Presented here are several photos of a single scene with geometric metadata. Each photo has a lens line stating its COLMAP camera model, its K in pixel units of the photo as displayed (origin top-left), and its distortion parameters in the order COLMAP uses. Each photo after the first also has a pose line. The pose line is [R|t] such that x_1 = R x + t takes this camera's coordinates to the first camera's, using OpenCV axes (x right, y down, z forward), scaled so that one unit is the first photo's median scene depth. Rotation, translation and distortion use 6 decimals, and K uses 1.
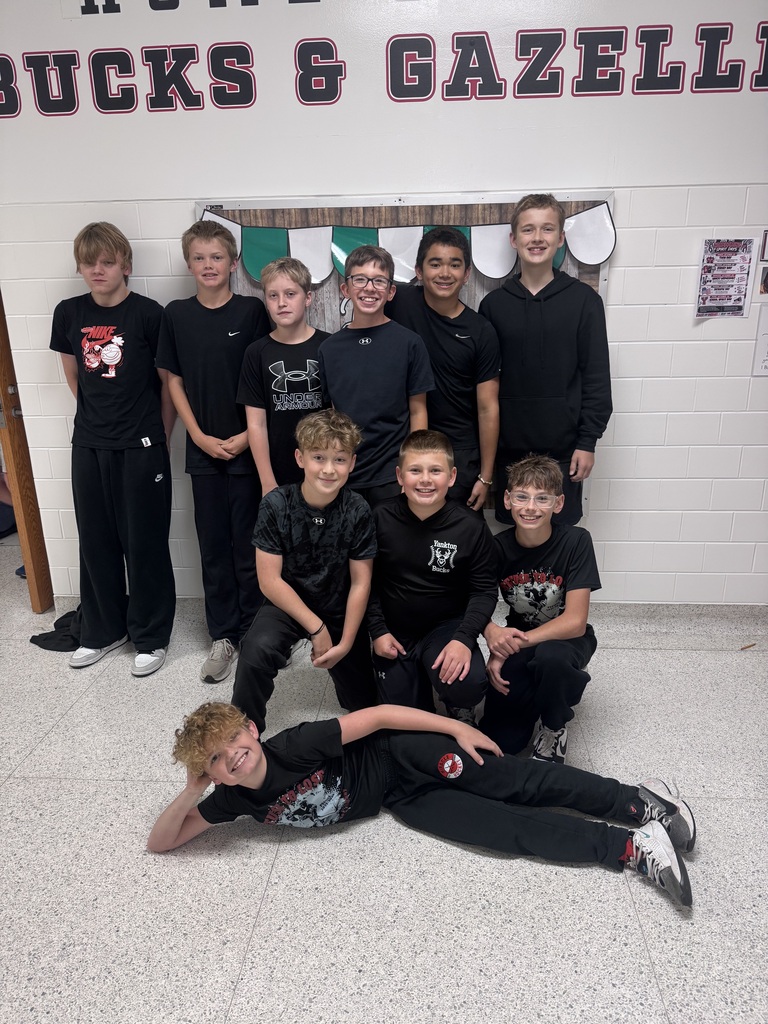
lens RADIAL K [[717.6, 0, 387.3], [0, 717.6, 517.1], [0, 0, 1]] dist [0.006917, -0.021855]
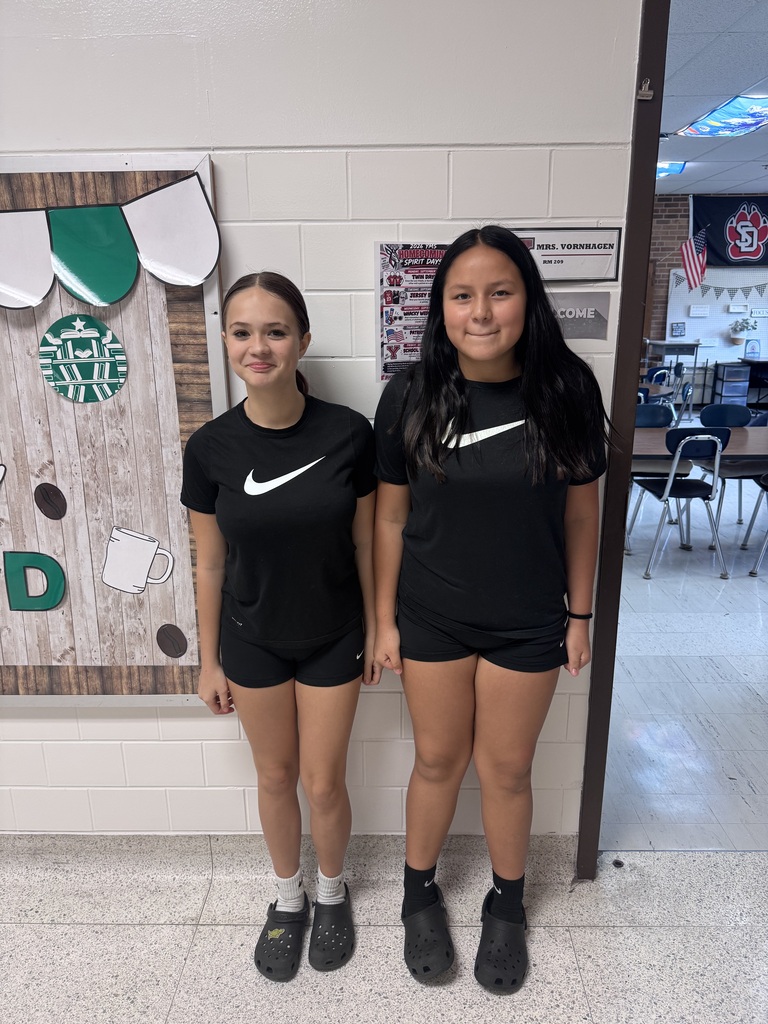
lens RADIAL K [[717.6, 0, 404.3], [0, 717.6, 512.4], [0, 0, 1]] dist [0.006917, -0.021855]
pose [[0.997789, -0.003493, 0.066363, 0.422838], [0.005795, 0.999387, -0.034533, -0.157904], [-0.066202, 0.034842, 0.997198, 0.445713]]
